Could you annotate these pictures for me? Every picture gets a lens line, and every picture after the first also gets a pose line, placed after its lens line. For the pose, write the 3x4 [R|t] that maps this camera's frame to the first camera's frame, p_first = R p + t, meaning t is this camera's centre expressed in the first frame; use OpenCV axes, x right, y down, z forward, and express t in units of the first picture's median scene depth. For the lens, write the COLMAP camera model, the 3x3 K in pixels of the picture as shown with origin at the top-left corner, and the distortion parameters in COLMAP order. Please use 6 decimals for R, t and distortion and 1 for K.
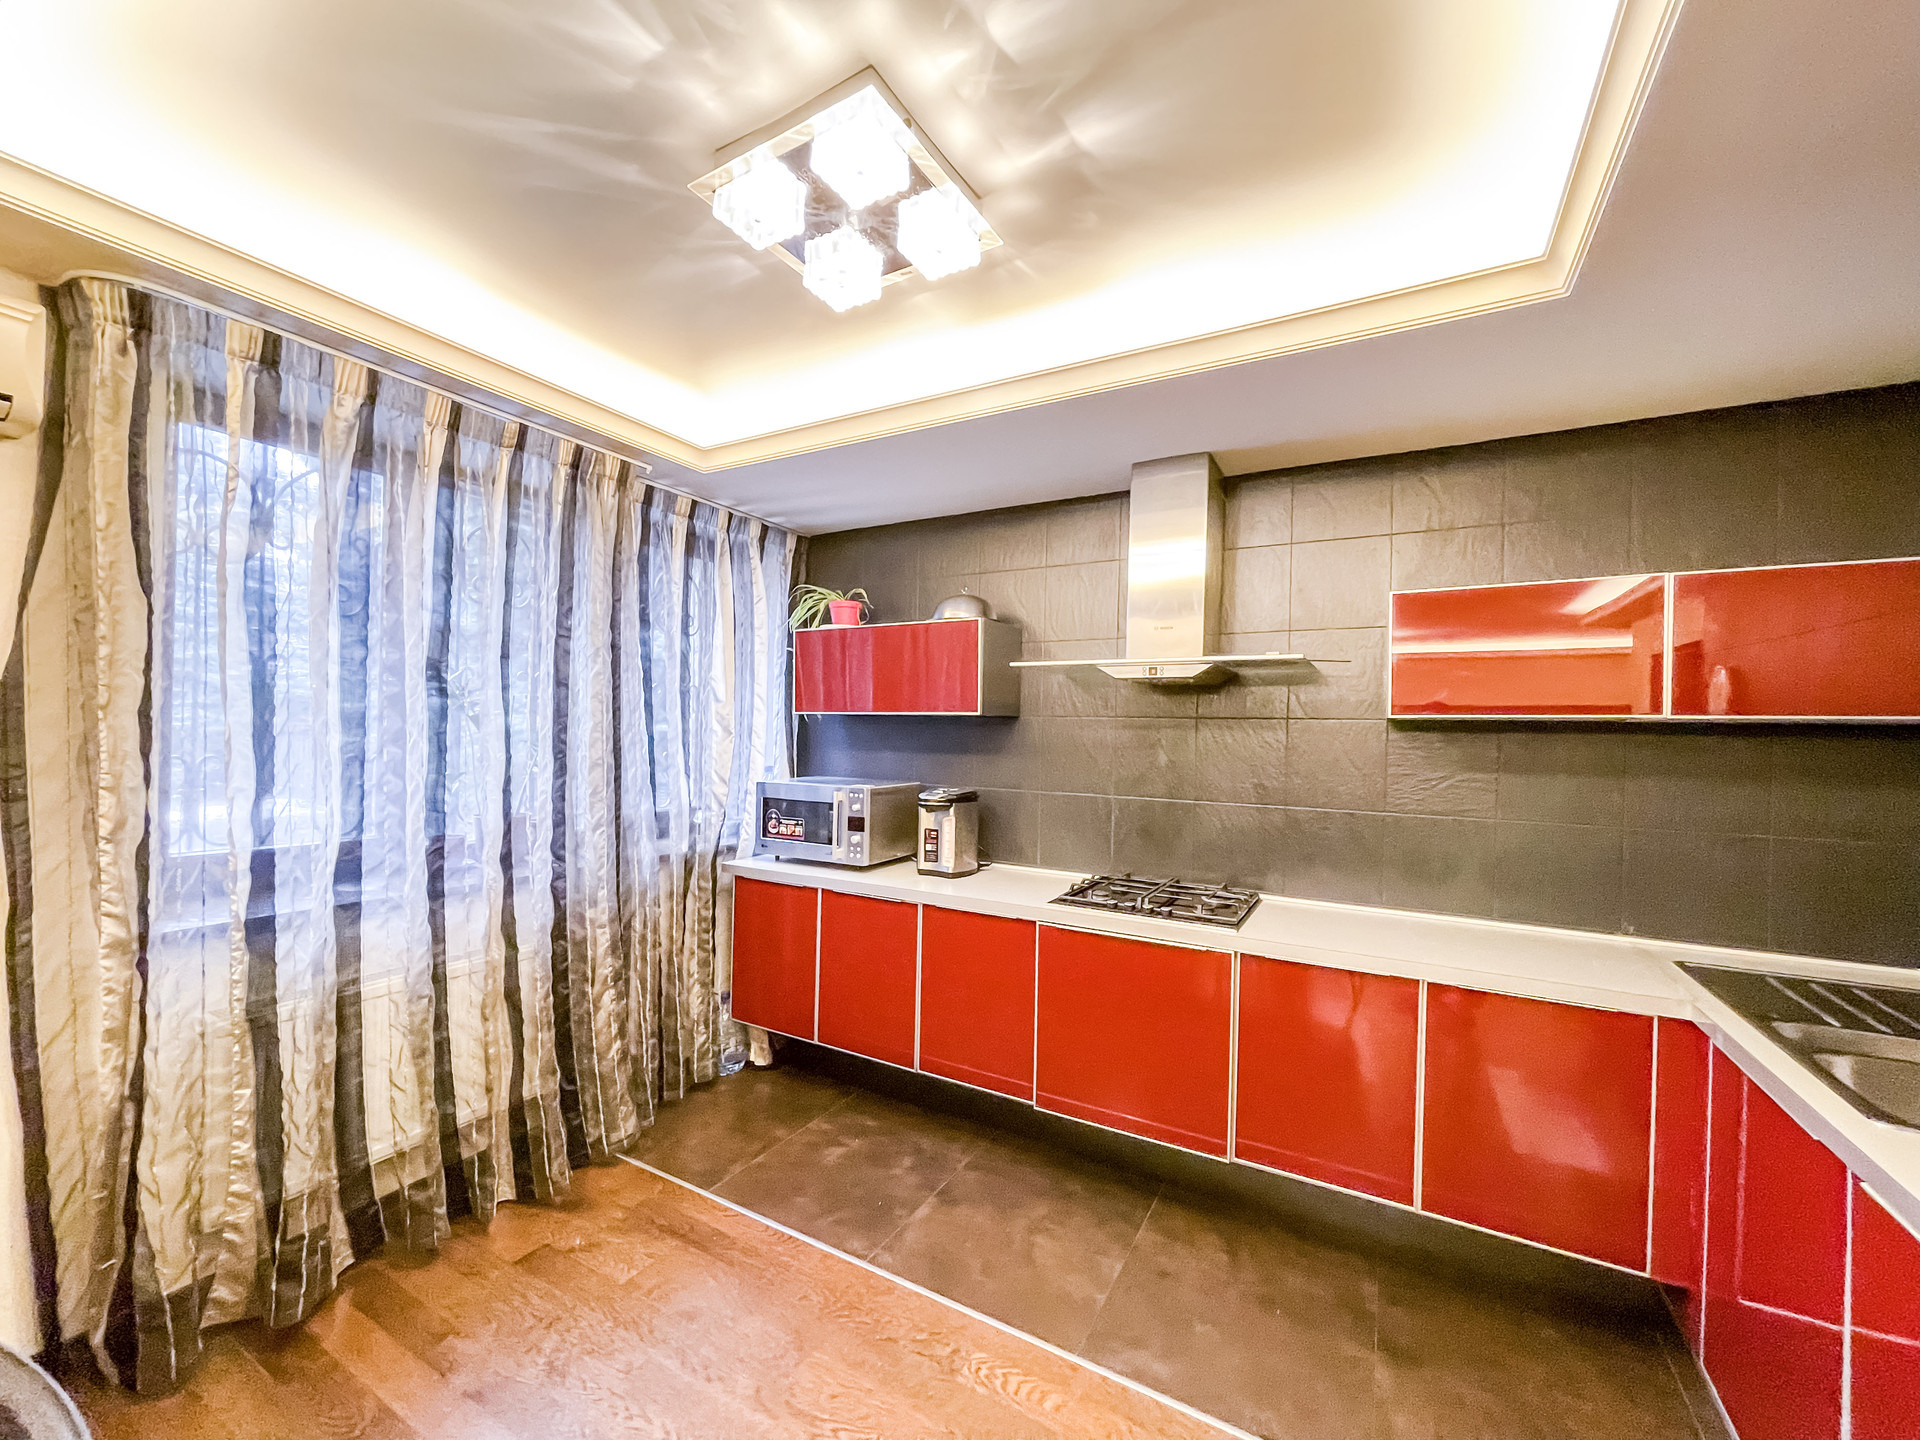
lens RADIAL K [[766.5, 0, 950.2], [0, 766.5, 729.7], [0, 0, 1]] dist [-0.000291, -0.001276]
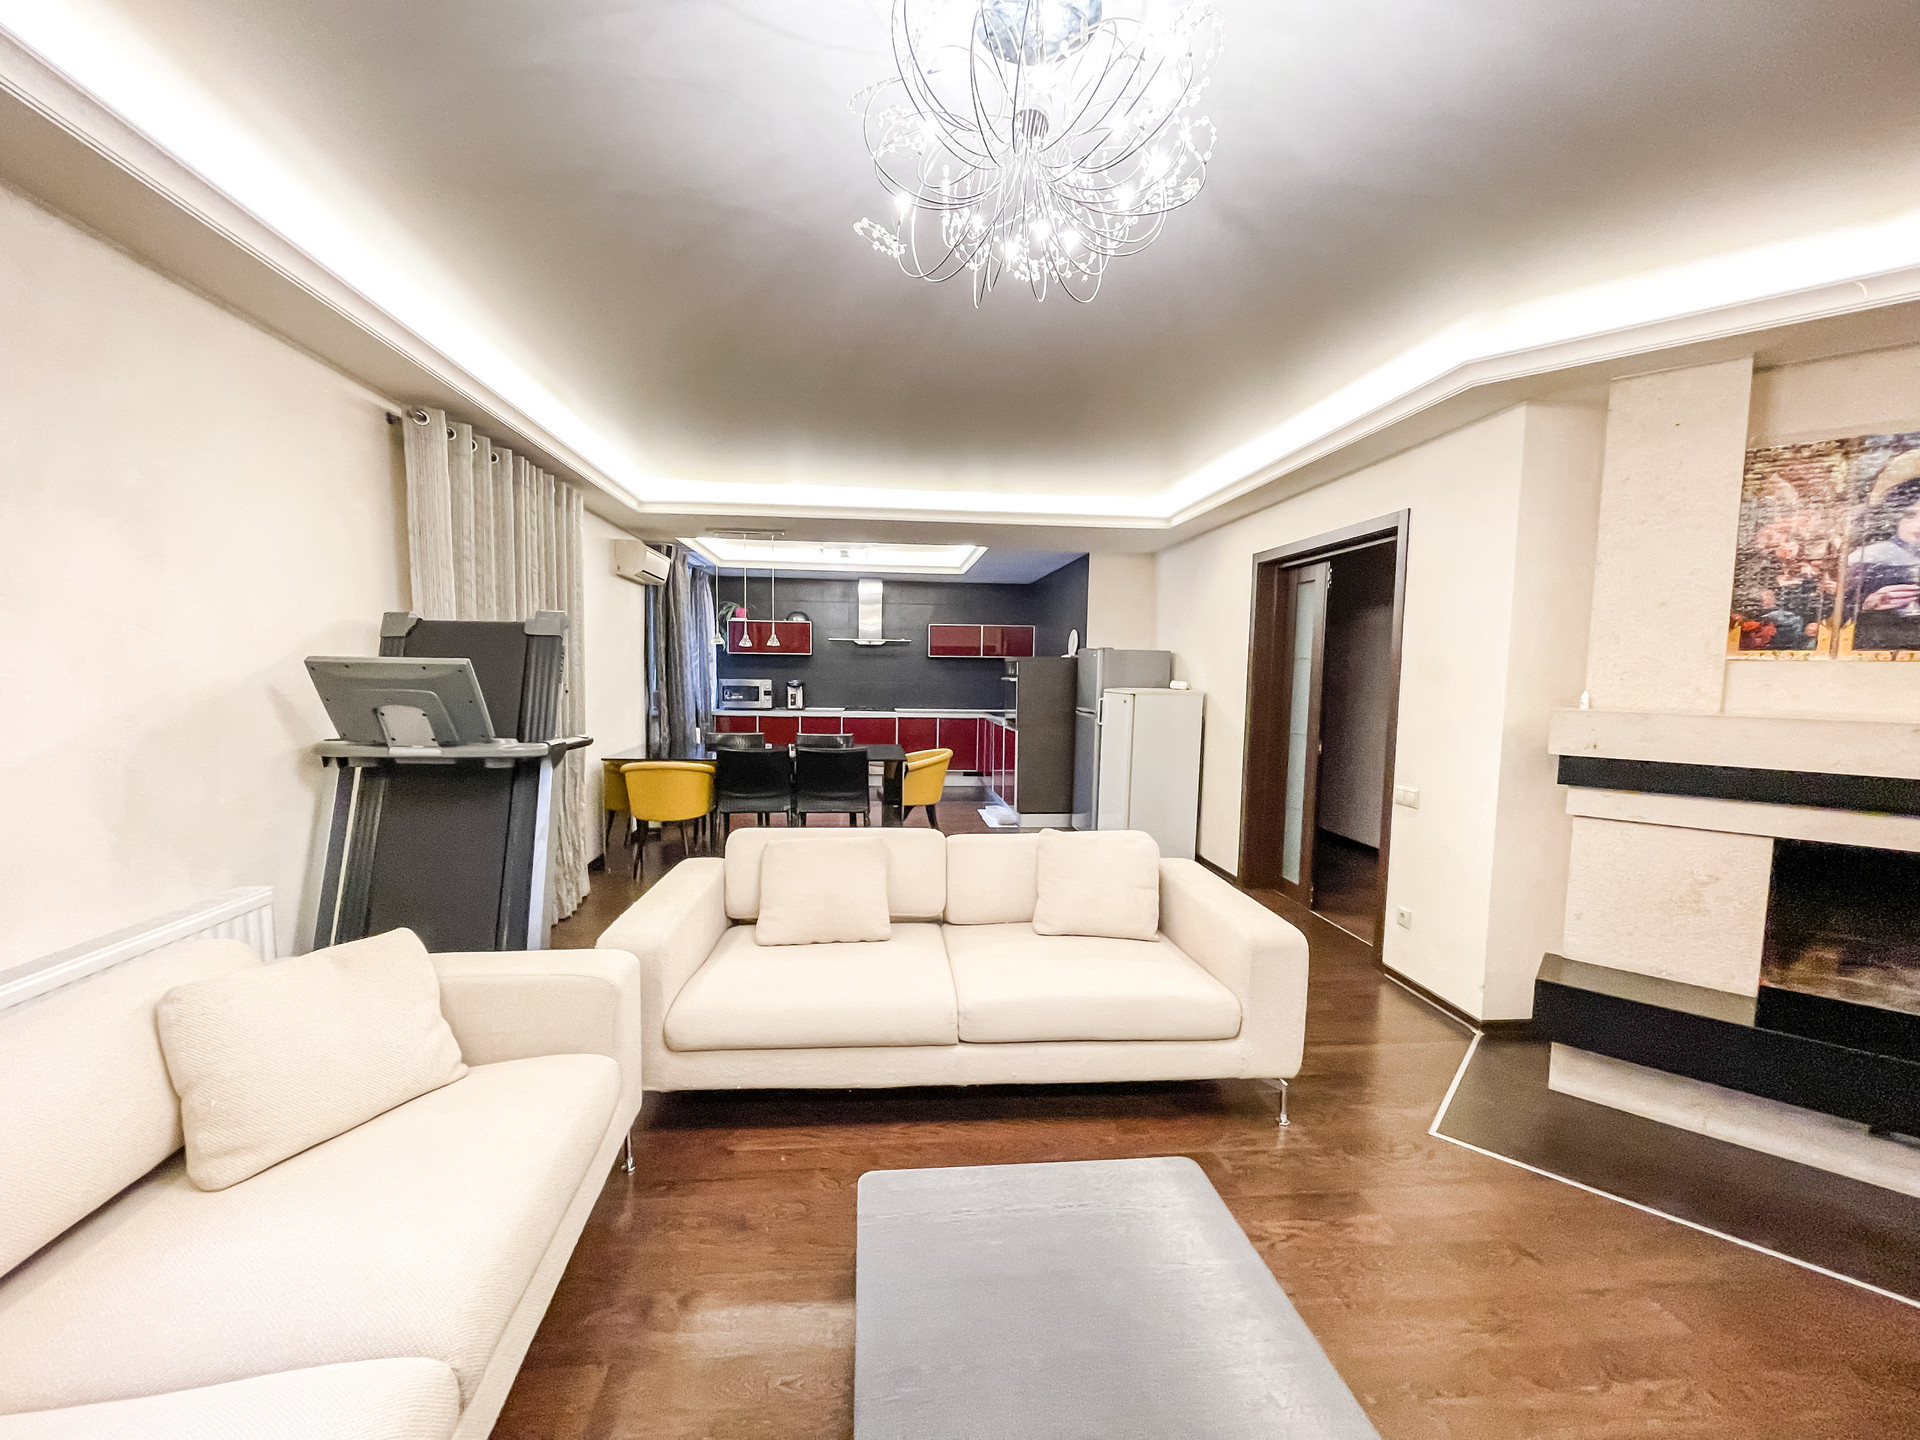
lens RADIAL K [[766.5, 0, 947.3], [0, 766.5, 732.2], [0, 0, 1]] dist [-0.000291, -0.001276]
pose [[0.816568, -0.052120, 0.574892, -1.219754], [-0.000249, 0.995884, 0.090642, 0.010329], [-0.577249, -0.074158, 0.813193, -1.697845]]
